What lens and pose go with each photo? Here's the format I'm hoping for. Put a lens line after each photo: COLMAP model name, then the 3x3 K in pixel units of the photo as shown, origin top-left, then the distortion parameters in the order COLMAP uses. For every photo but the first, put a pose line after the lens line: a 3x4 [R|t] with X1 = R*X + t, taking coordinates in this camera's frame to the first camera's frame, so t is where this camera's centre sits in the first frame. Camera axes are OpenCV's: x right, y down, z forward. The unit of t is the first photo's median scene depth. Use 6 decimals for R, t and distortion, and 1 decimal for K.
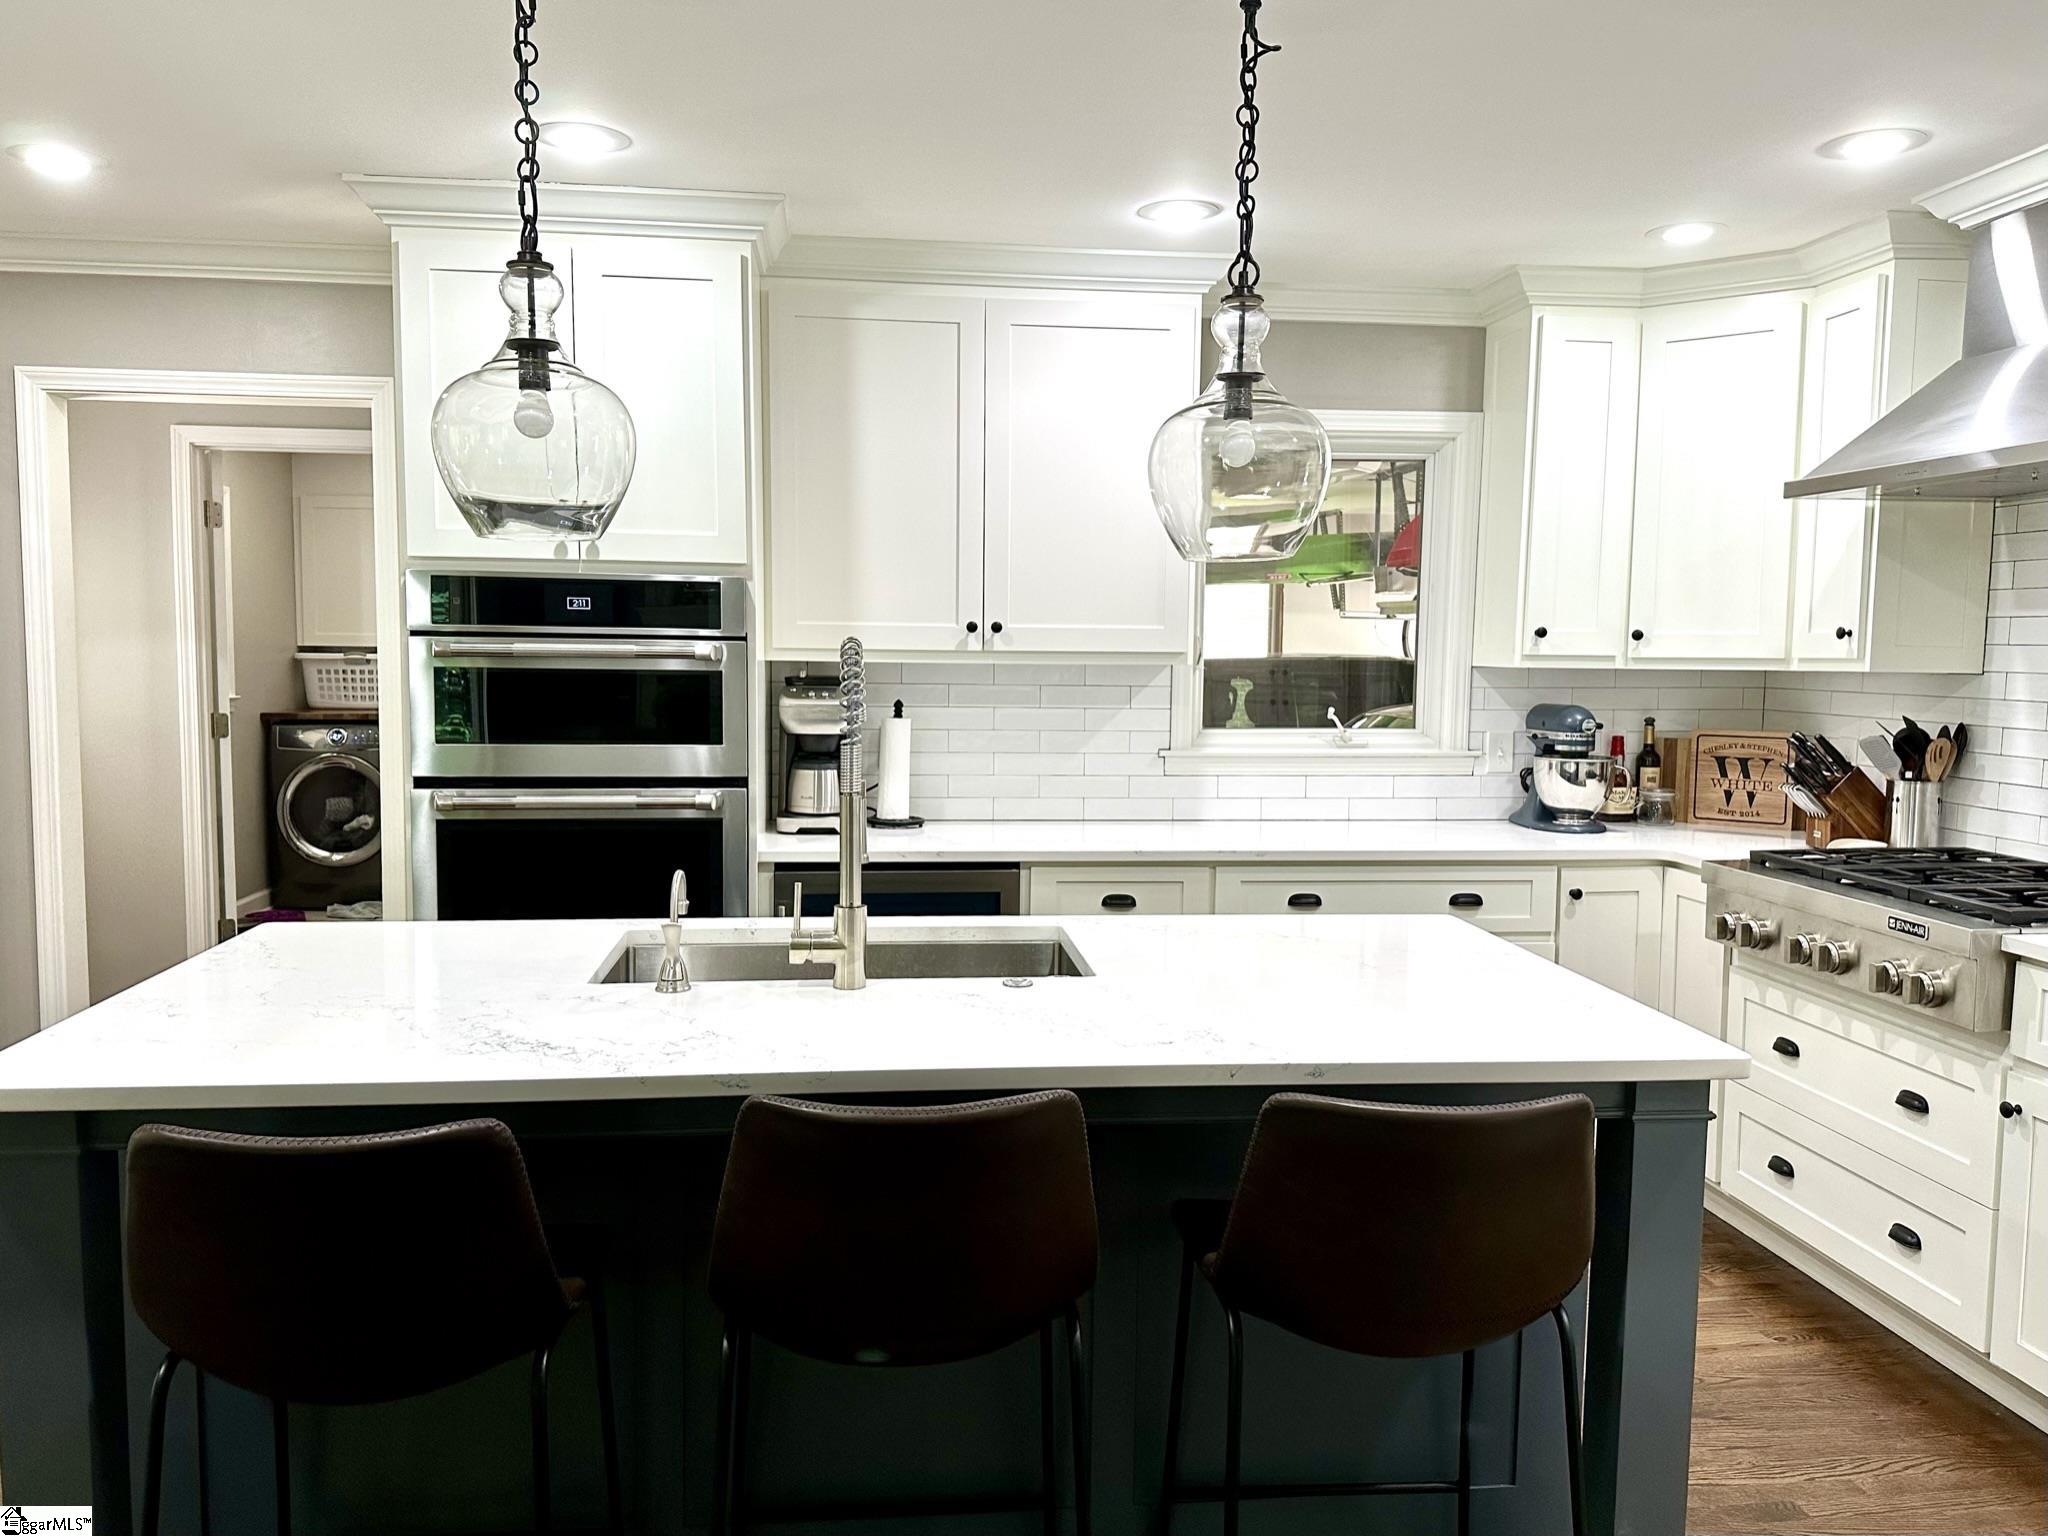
lens RADIAL K [[1554.3, 0, 1020.1], [0, 1554.3, 771.2], [0, 0, 1]] dist [0.033666, -0.026458]
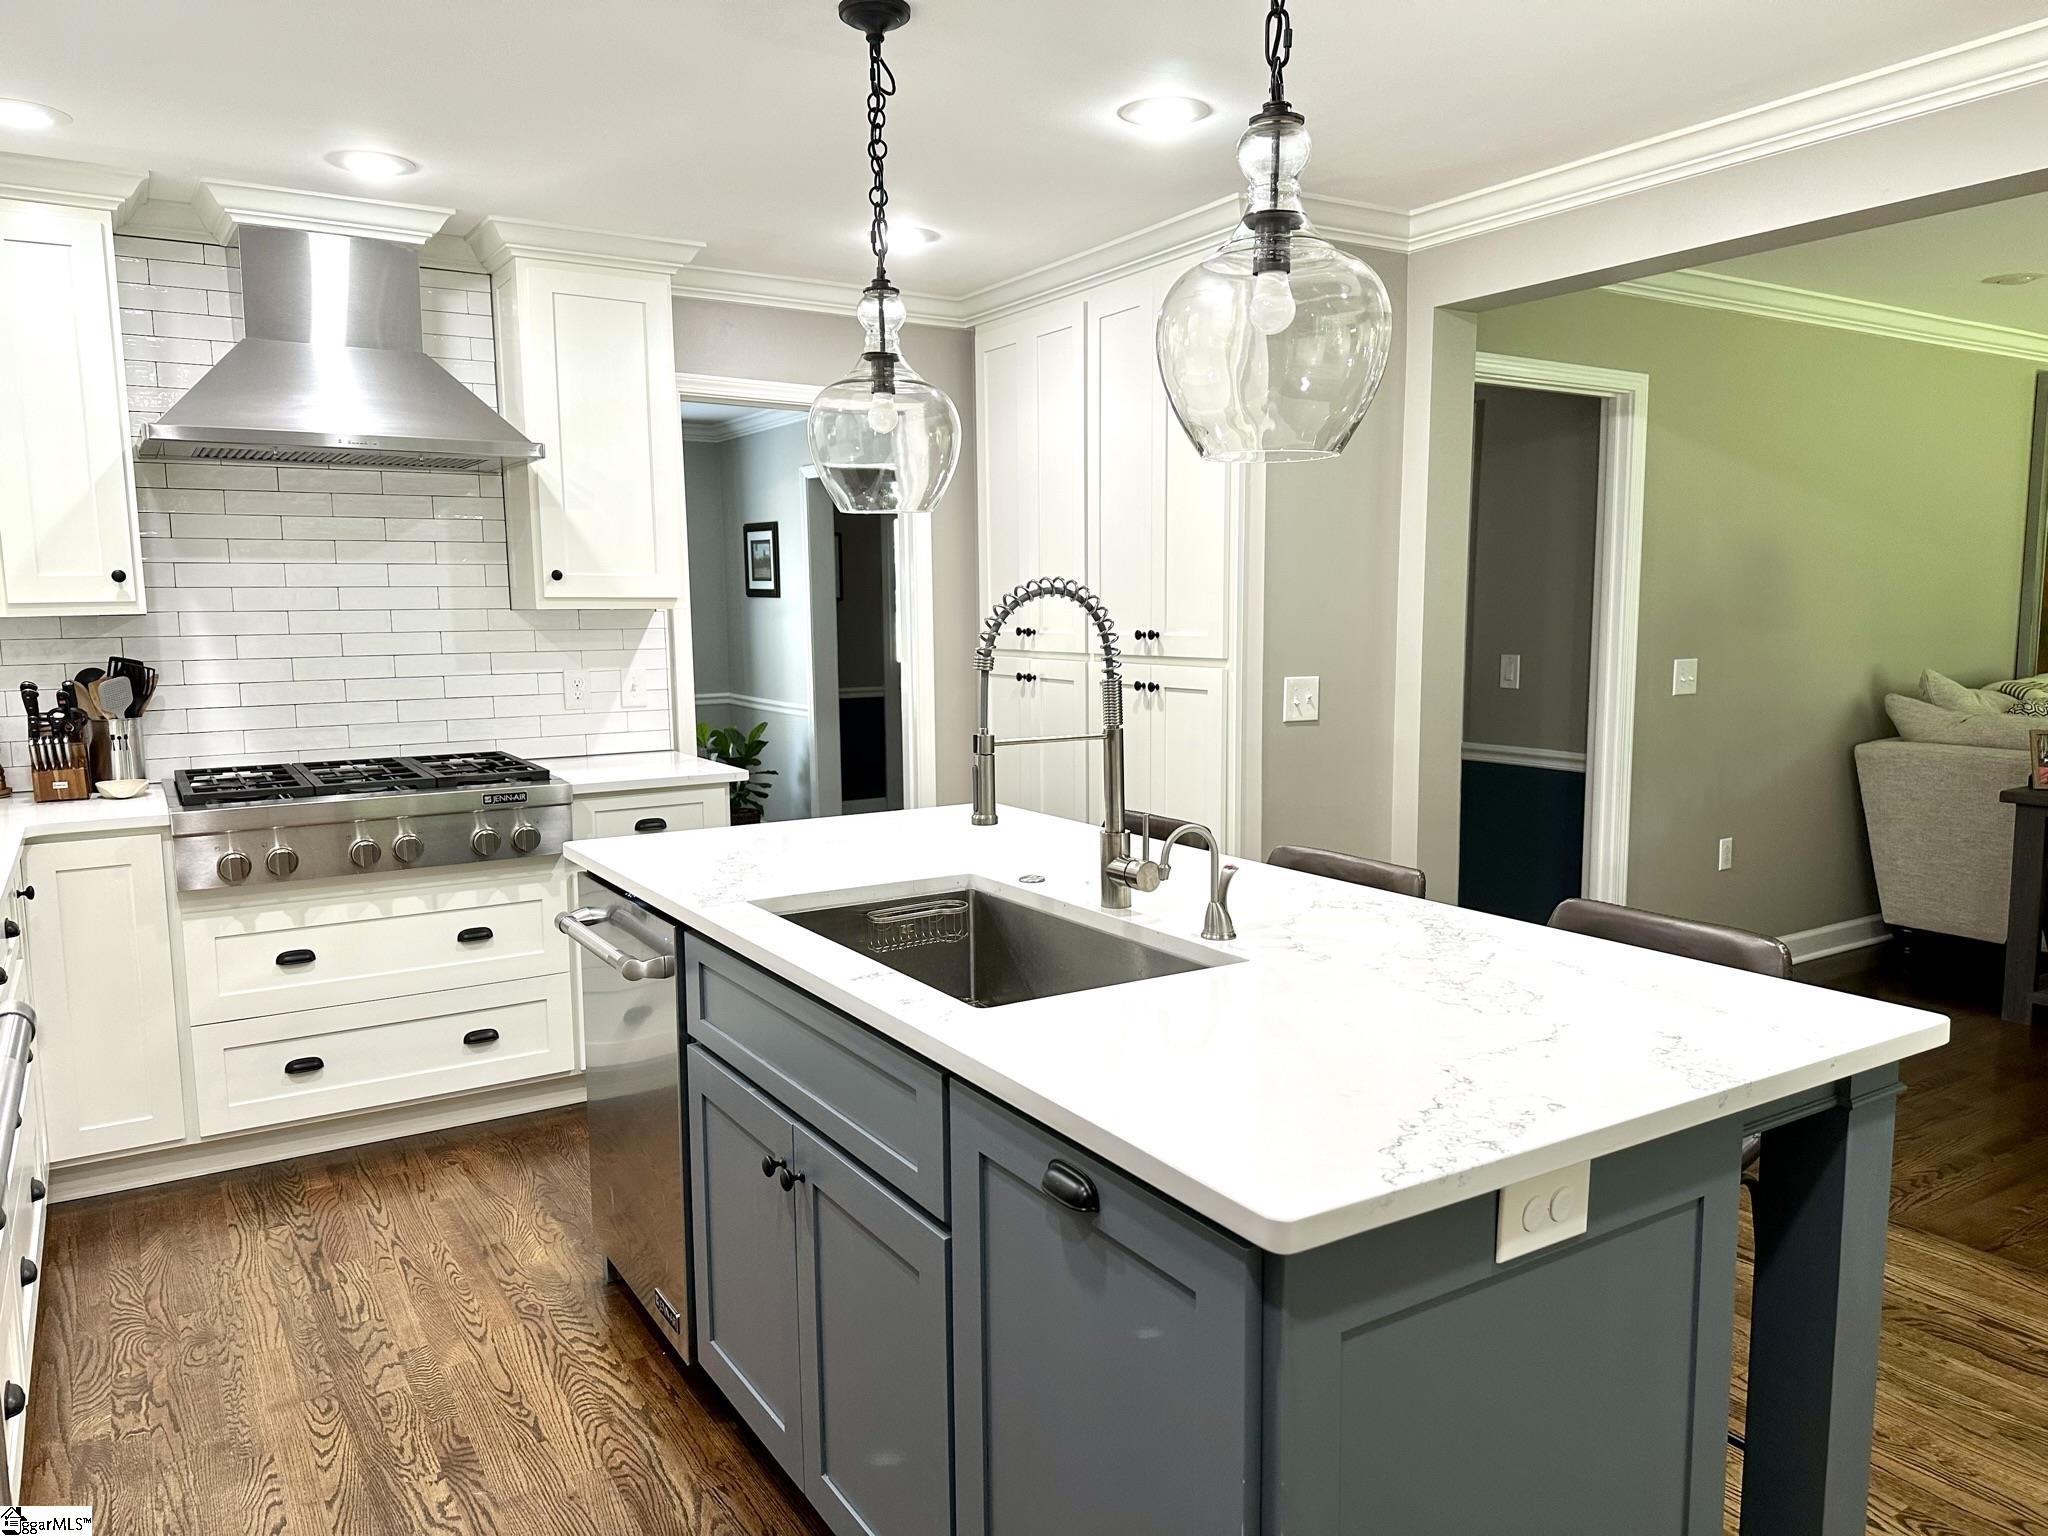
lens RADIAL K [[1437.6, 0, 1038.9], [0, 1437.6, 786.8], [0, 0, 1]] dist [0.055711, -0.056241]
pose [[-0.446258, -0.121965, 0.886554, -0.570755], [0.077124, 0.981742, 0.173882, -0.070306], [-0.891575, 0.145971, -0.428704, 0.867359]]
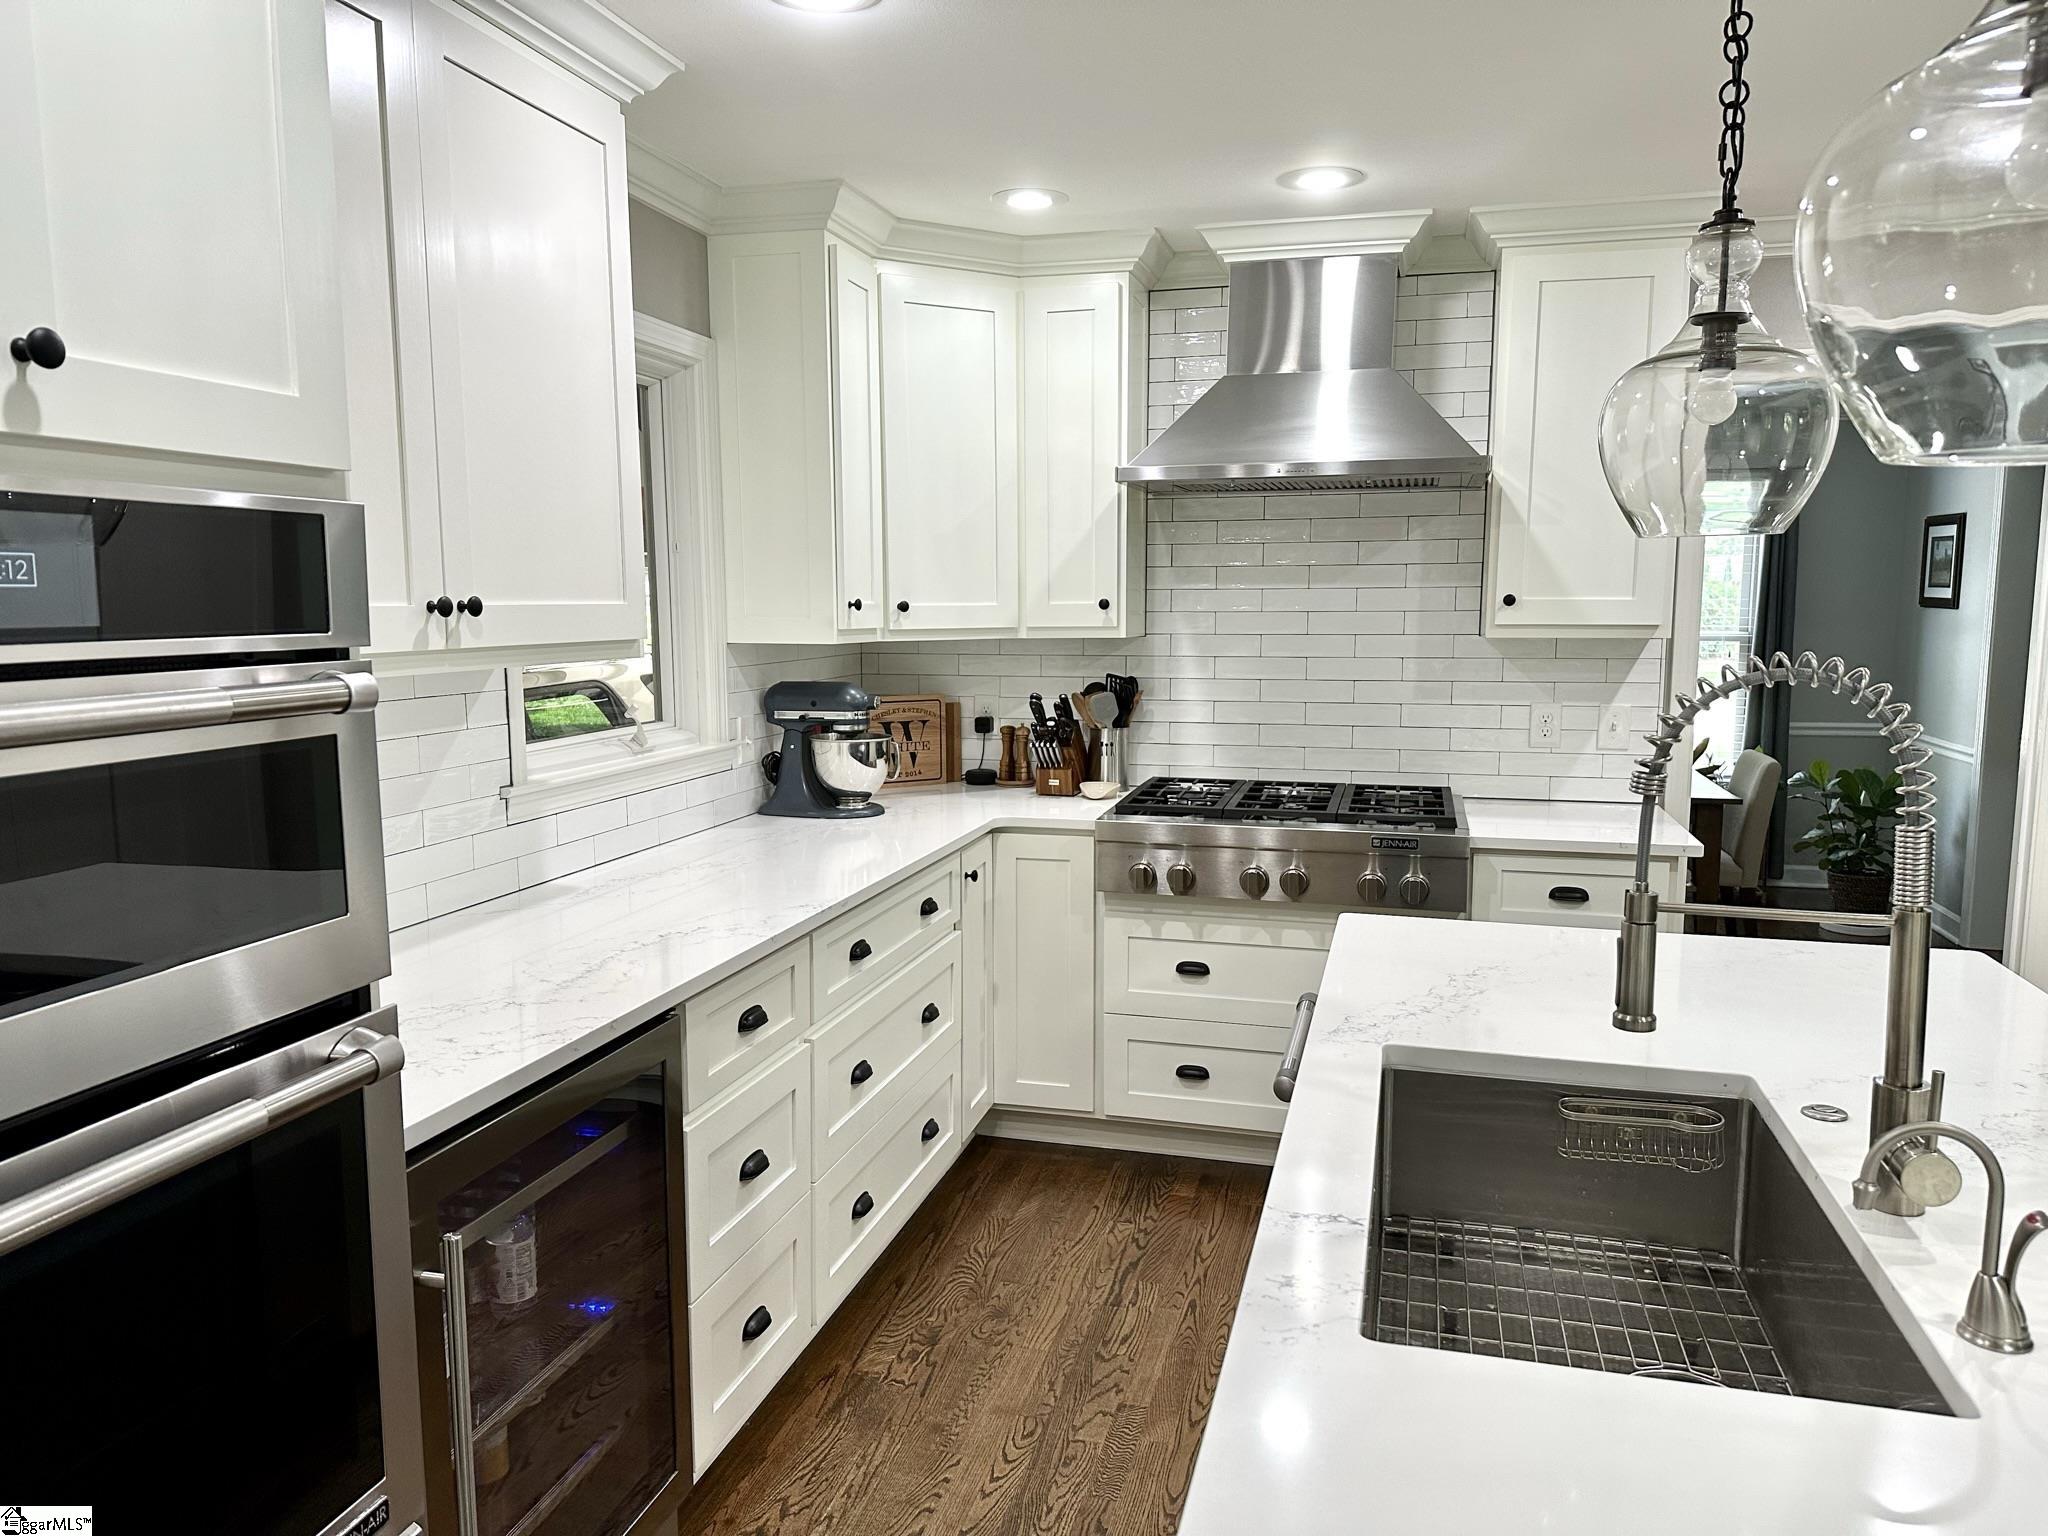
lens RADIAL K [[1437.6, 0, 1024.0], [0, 1437.6, 779.4], [0, 0, 1]] dist [0.055711, -0.056241]
pose [[0.357706, -0.128495, 0.924951, -0.459882], [0.080089, 0.991060, 0.106706, -0.075534], [-0.930393, 0.035909, 0.364799, 0.659961]]
